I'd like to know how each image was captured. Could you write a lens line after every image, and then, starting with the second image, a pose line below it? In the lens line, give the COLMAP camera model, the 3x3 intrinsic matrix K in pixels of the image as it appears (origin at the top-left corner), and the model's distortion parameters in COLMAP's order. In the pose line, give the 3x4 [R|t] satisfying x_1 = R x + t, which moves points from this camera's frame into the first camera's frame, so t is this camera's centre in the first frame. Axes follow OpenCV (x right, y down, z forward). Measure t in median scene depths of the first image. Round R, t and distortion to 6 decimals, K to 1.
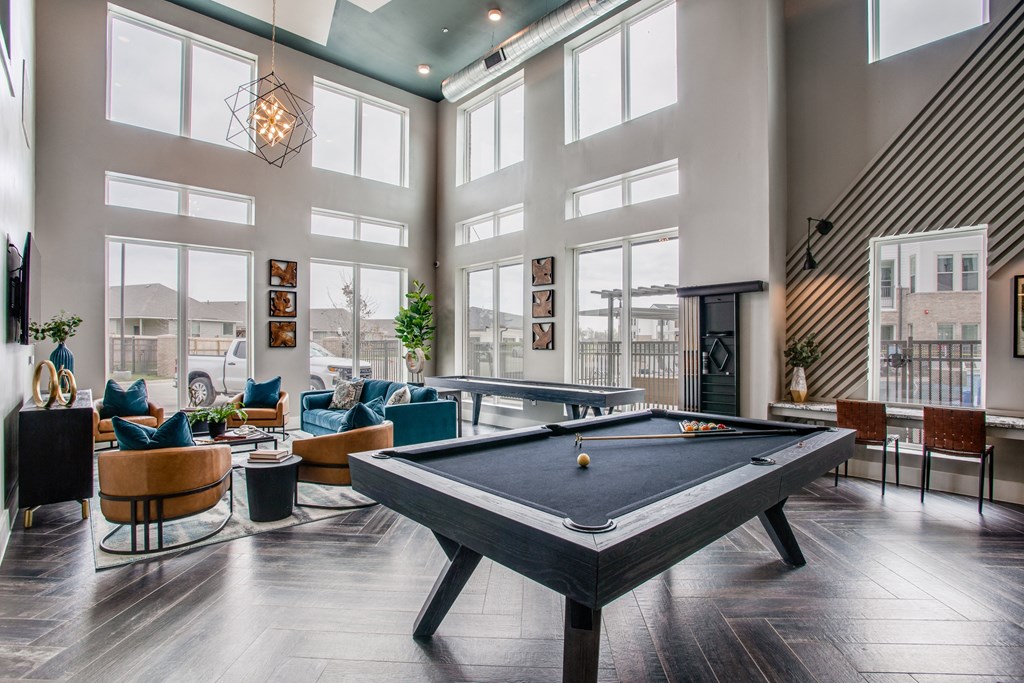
lens RADIAL K [[498.5, 0, 521.1], [0, 498.5, 338.1], [0, 0, 1]] dist [-0.021370, 0.000384]
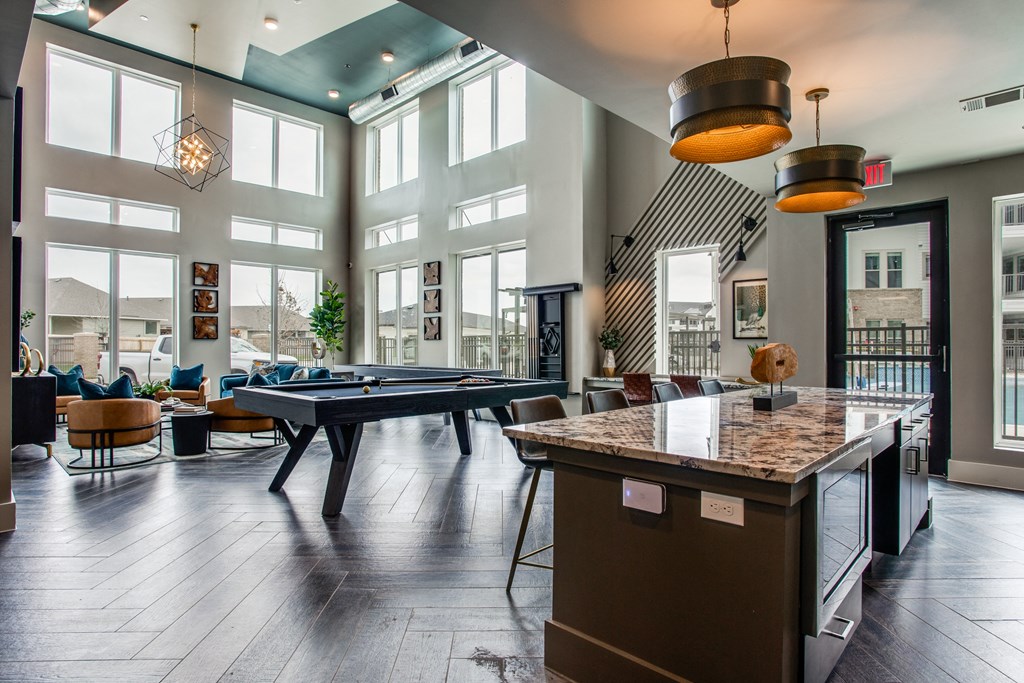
lens RADIAL K [[541.9, 0, 507.3], [0, 541.9, 333.6], [0, 0, 1]] dist [-0.005813, 0.006848]
pose [[0.998817, -0.003979, 0.048473, 0.169210], [0.004375, 0.999958, -0.008073, 0.020648], [-0.048438, 0.008276, 0.998792, -0.307311]]
